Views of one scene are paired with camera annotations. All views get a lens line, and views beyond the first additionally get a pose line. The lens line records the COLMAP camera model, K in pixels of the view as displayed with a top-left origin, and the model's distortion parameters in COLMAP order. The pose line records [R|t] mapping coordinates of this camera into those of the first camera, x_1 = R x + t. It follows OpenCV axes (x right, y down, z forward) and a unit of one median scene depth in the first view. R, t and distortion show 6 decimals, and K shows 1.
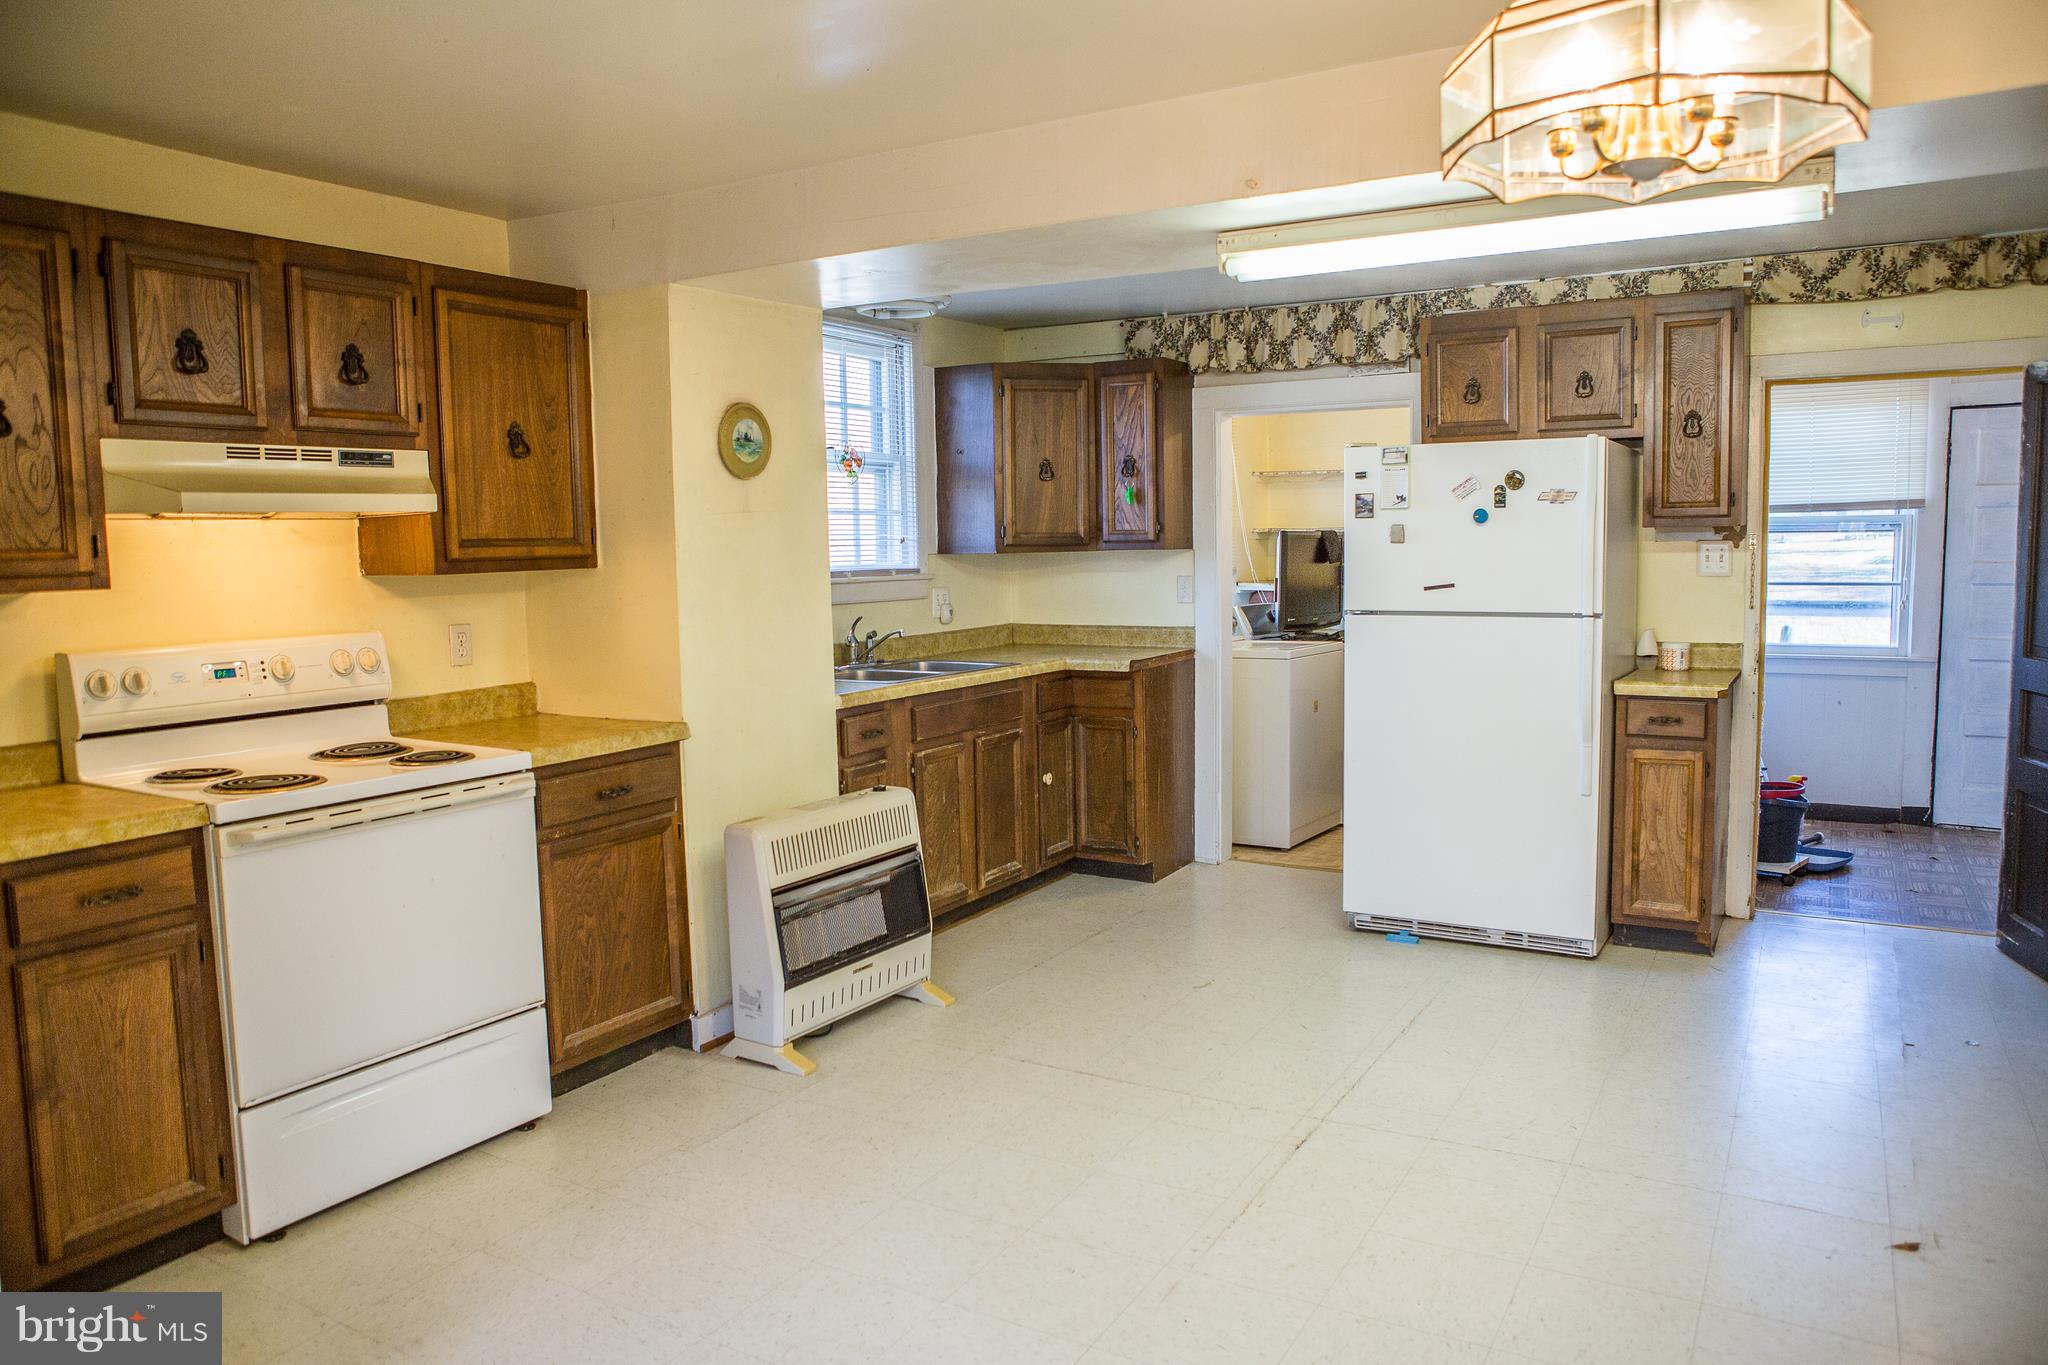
lens RADIAL K [[1389.6, 0, 1024.0], [0, 1389.6, 682.5], [0, 0, 1]] dist [-0.120149, 0.080644]
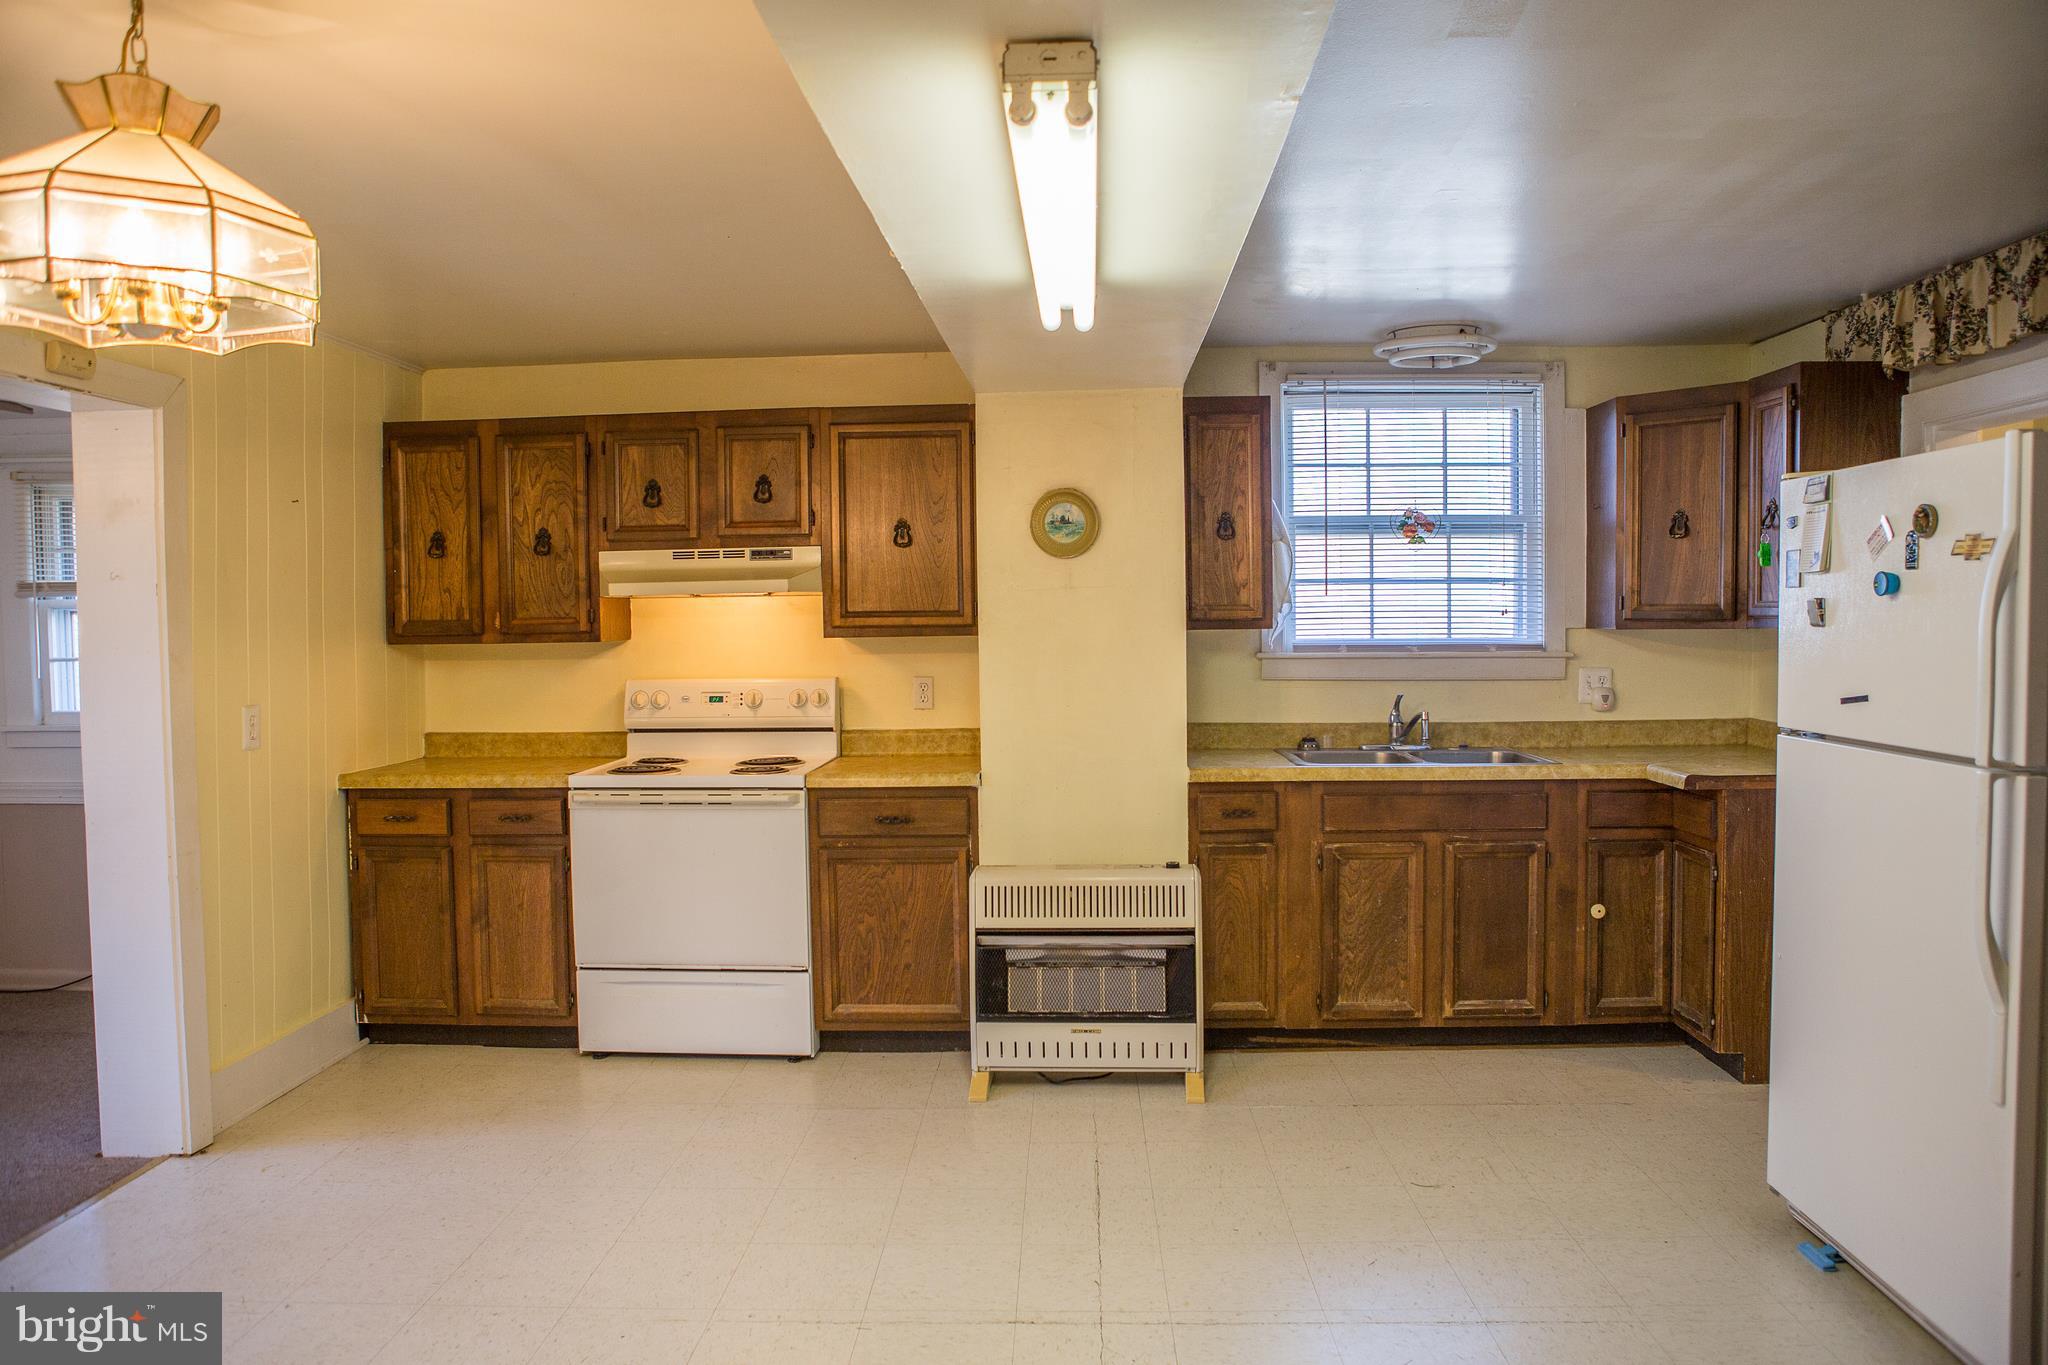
lens RADIAL K [[1389.6, 0, 1024.0], [0, 1389.6, 682.5], [0, 0, 1]] dist [-0.120149, 0.080644]
pose [[0.477906, 0.053503, -0.876780, 0.814437], [-0.085968, 0.996200, 0.013932, -0.067447], [0.874194, 0.068717, 0.480690, 0.489605]]
